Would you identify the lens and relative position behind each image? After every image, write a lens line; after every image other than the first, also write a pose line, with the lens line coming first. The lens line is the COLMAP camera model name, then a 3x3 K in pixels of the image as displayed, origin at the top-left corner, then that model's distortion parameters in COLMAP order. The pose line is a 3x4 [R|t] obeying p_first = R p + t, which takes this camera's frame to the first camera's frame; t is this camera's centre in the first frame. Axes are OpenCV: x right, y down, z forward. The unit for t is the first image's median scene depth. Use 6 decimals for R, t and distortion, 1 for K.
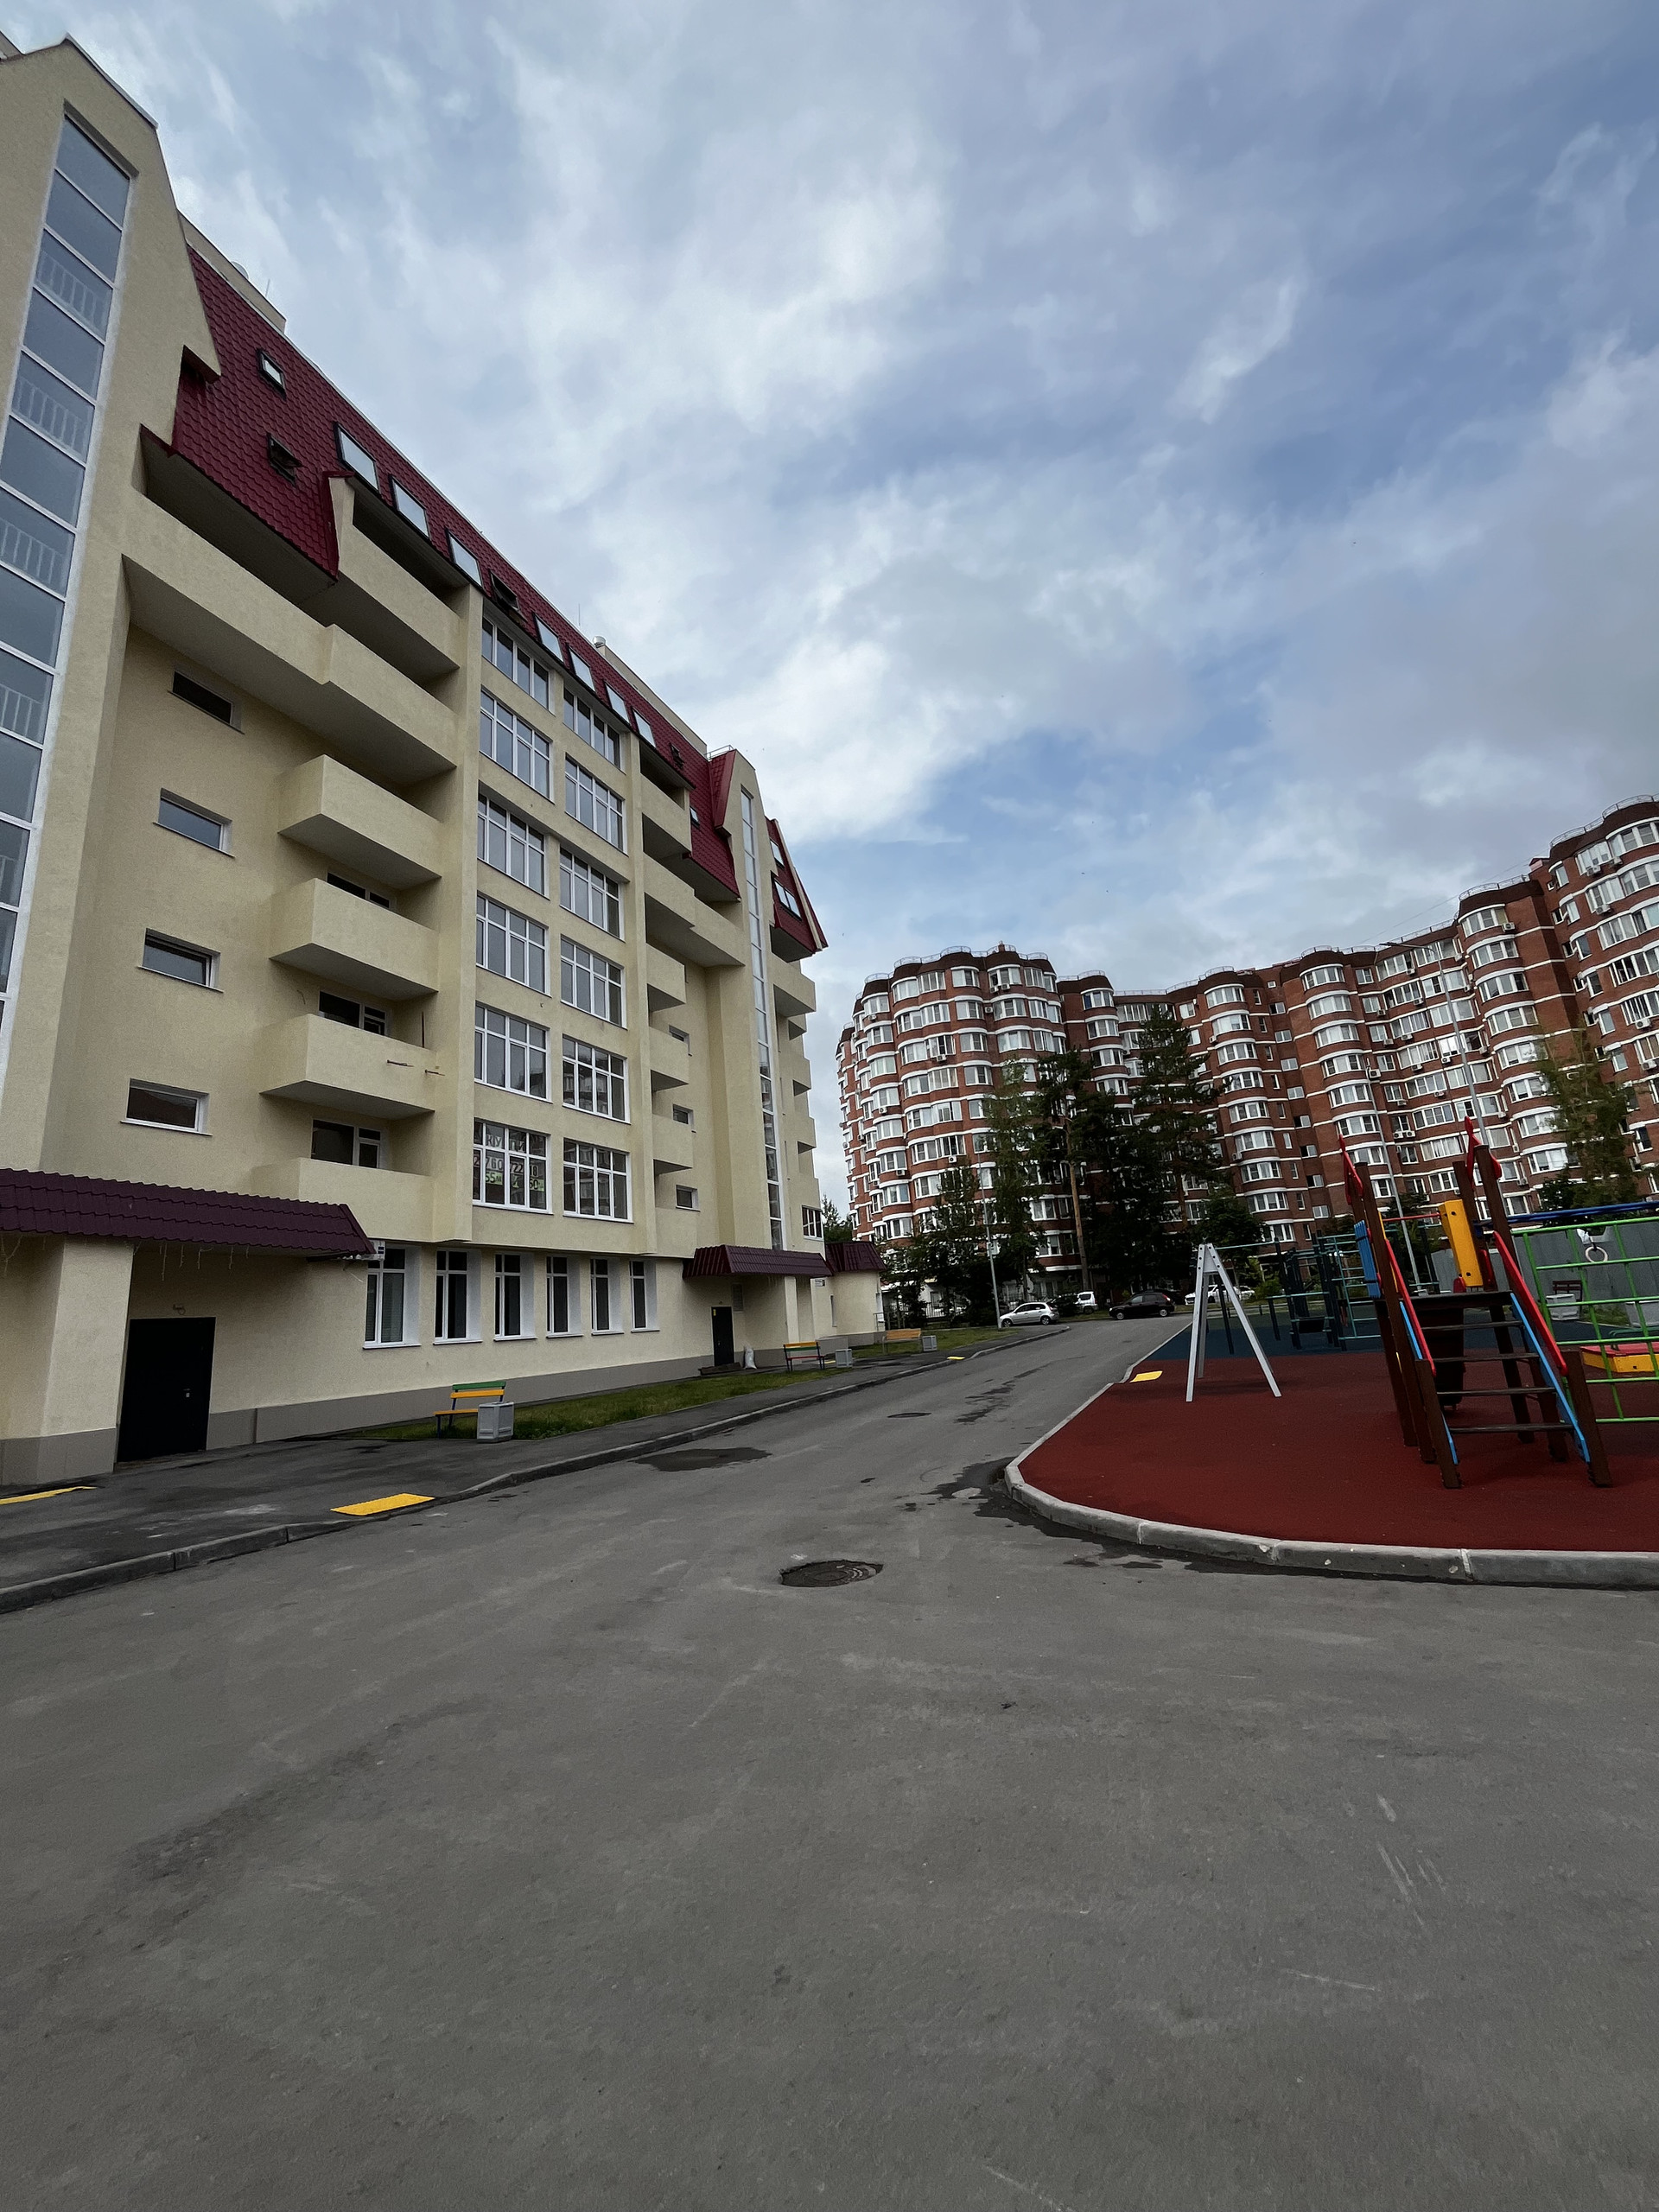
lens RADIAL K [[908.6, 0, 834.4], [0, 908.6, 1102.8], [0, 0, 1]] dist [-0.001396, -0.000923]
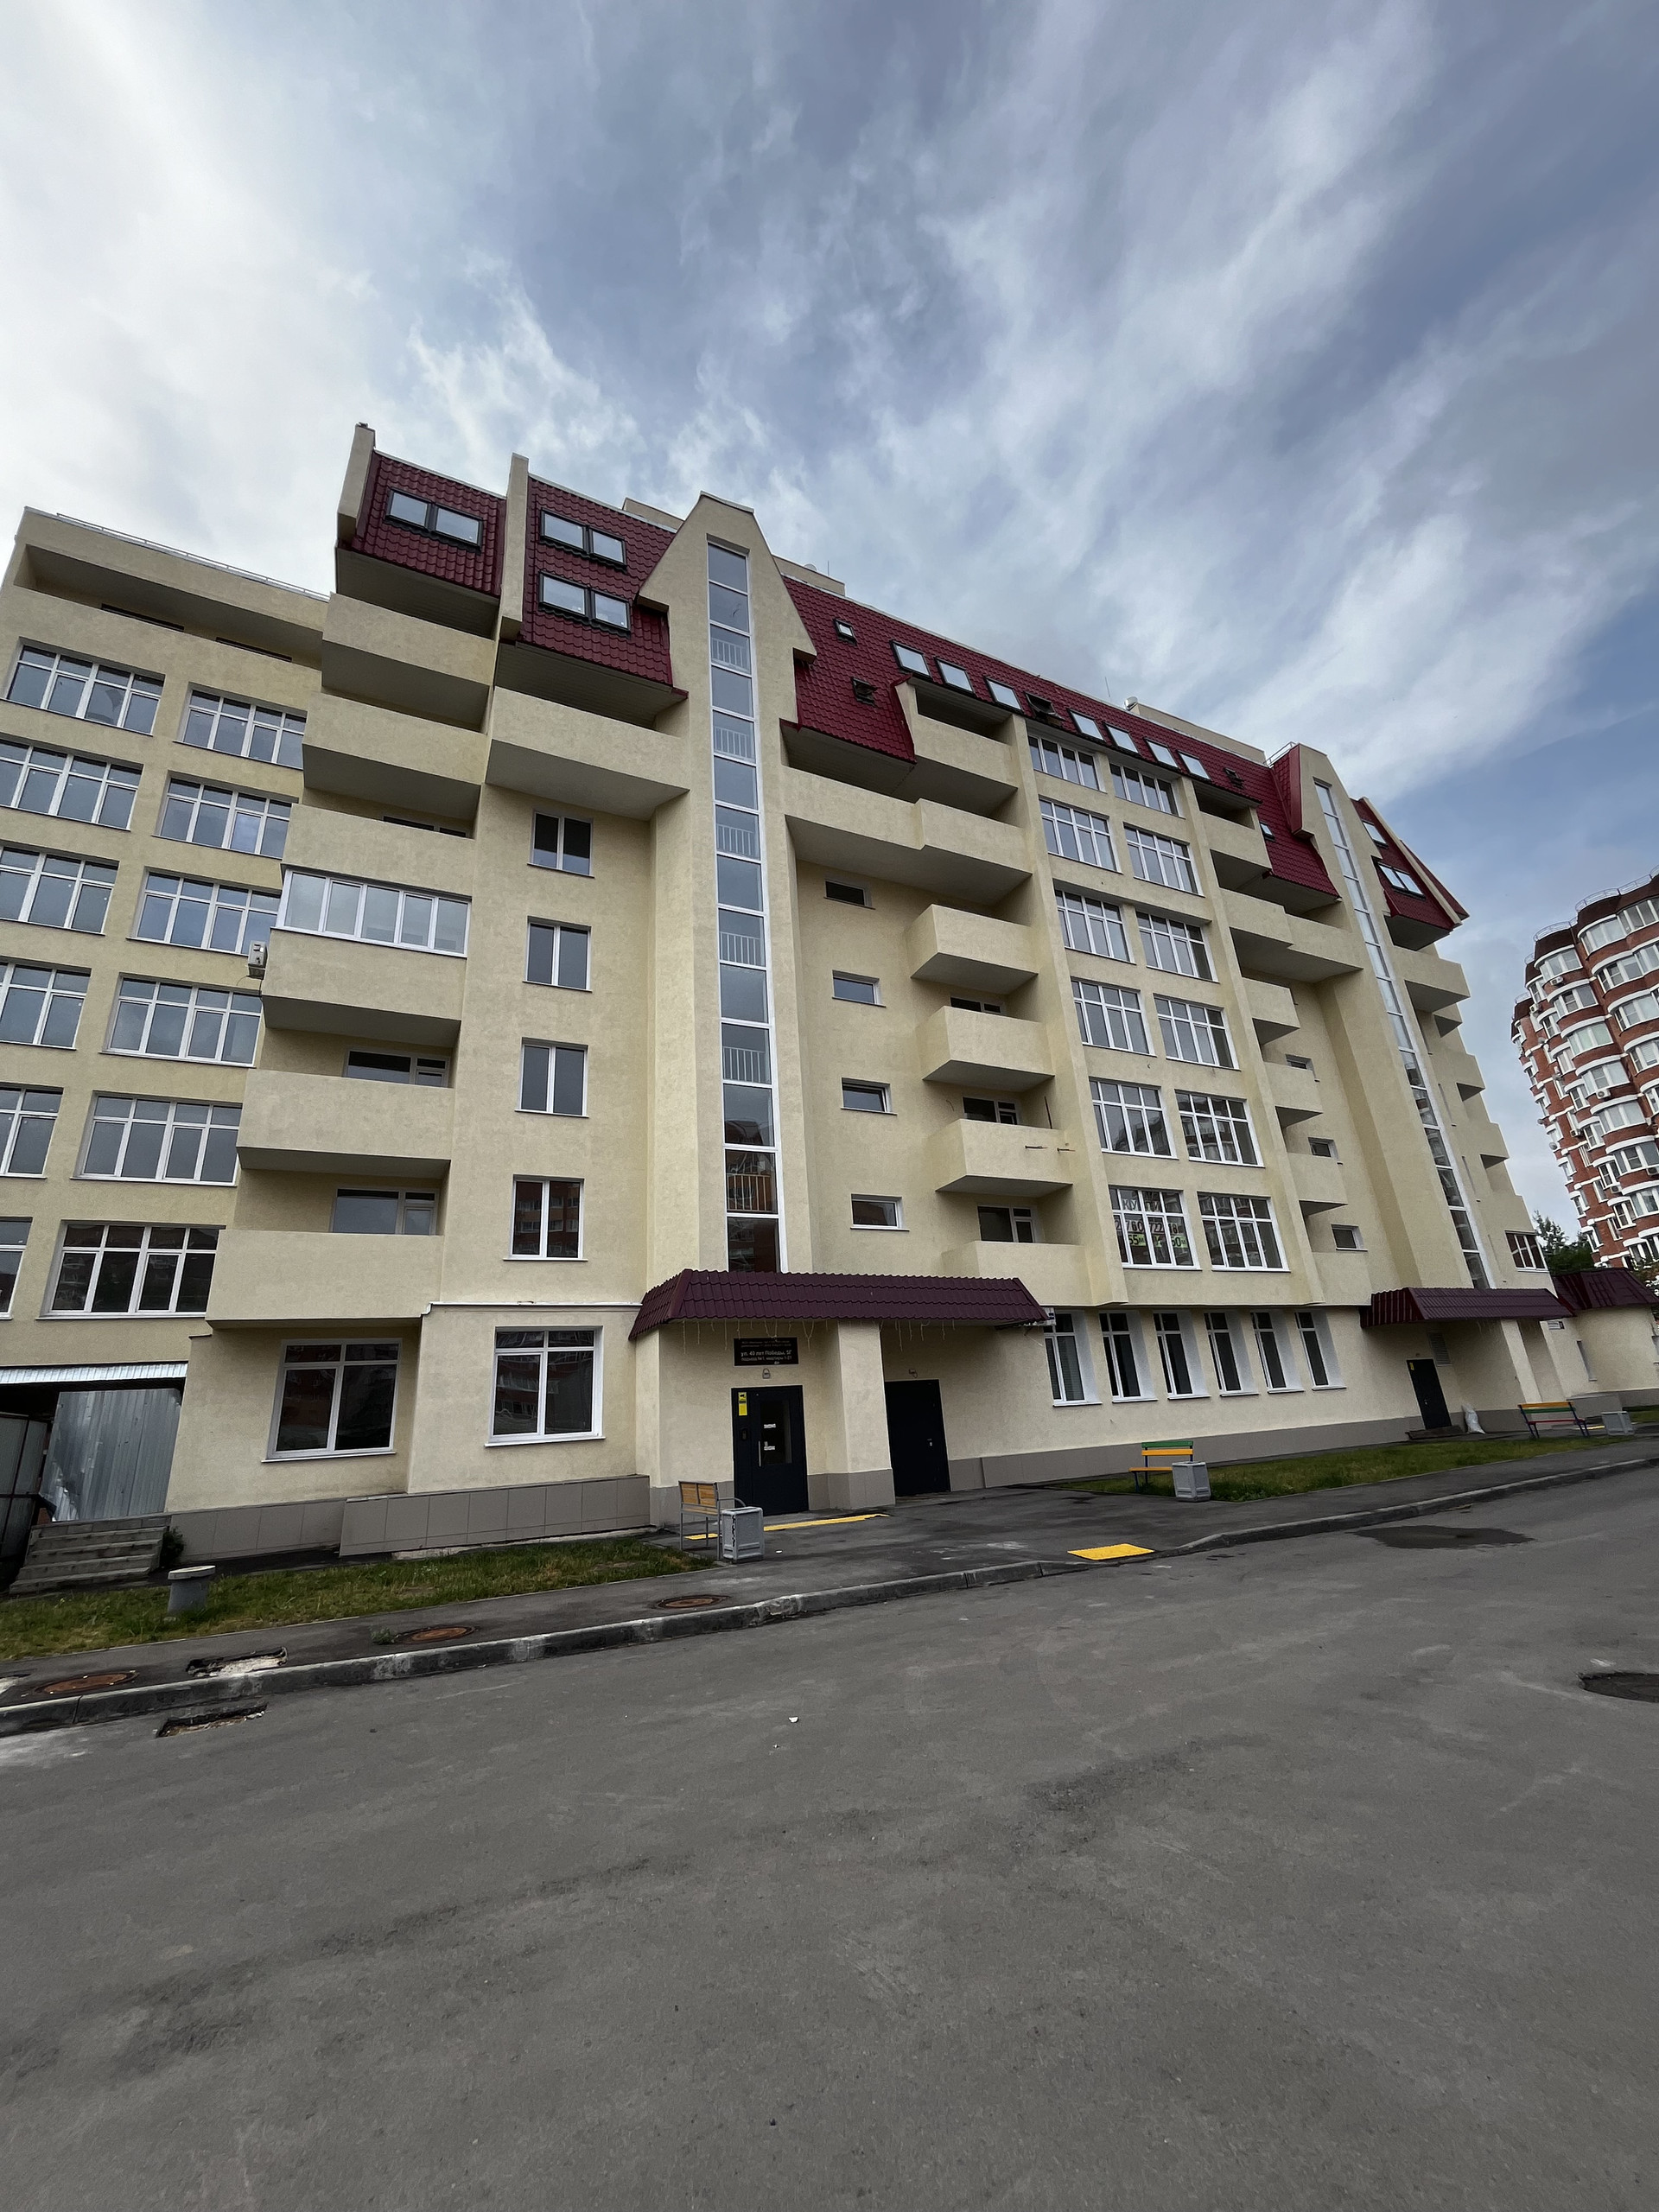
lens RADIAL K [[911.9, 0, 821.4], [0, 911.9, 1099.4], [0, 0, 1]] dist [-0.003699, -0.001074]
pose [[0.776427, -0.190861, -0.600610, 0.001626], [0.155434, 0.981591, -0.110995, -0.016085], [0.610738, -0.007176, 0.791800, -0.046702]]
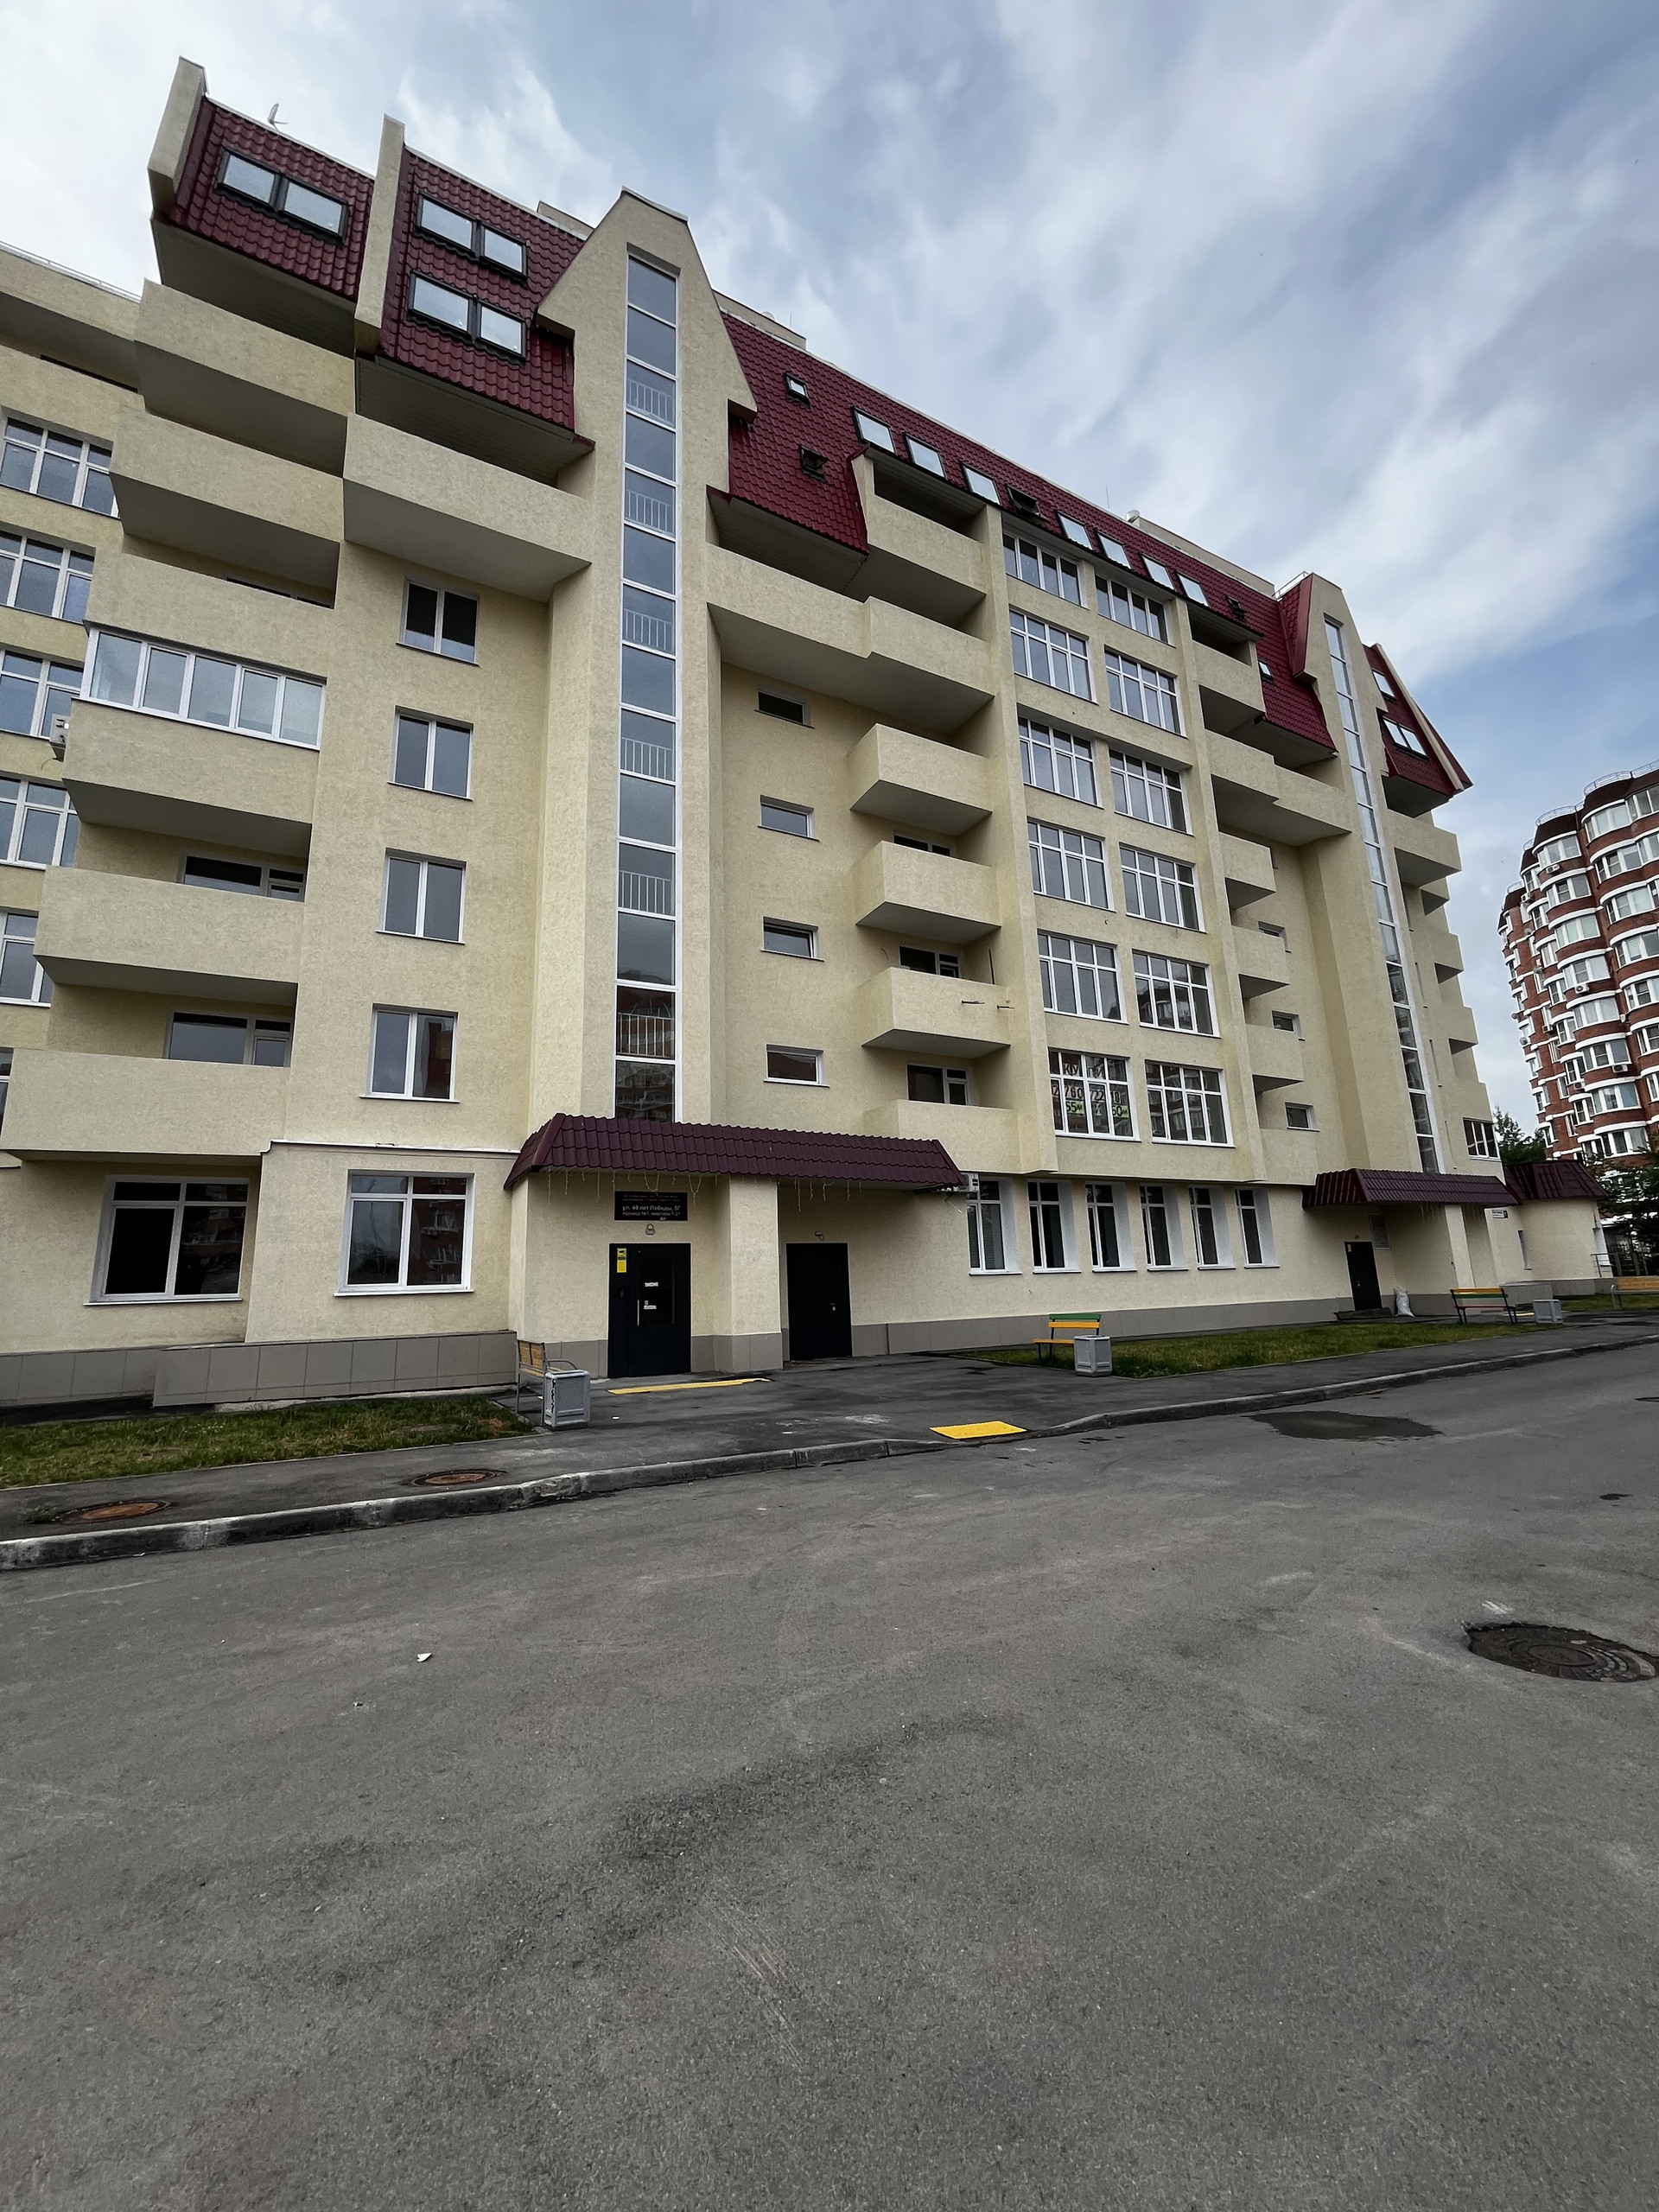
lens RADIAL K [[900.9, 0, 829.5], [0, 900.9, 1106.0], [0, 0, 1]] dist [-0.004003, -0.000781]
pose [[0.794123, -0.073810, -0.603259, -0.001205], [0.118355, 0.992376, 0.034382, 0.017897], [0.596122, -0.098703, 0.796804, 0.075526]]
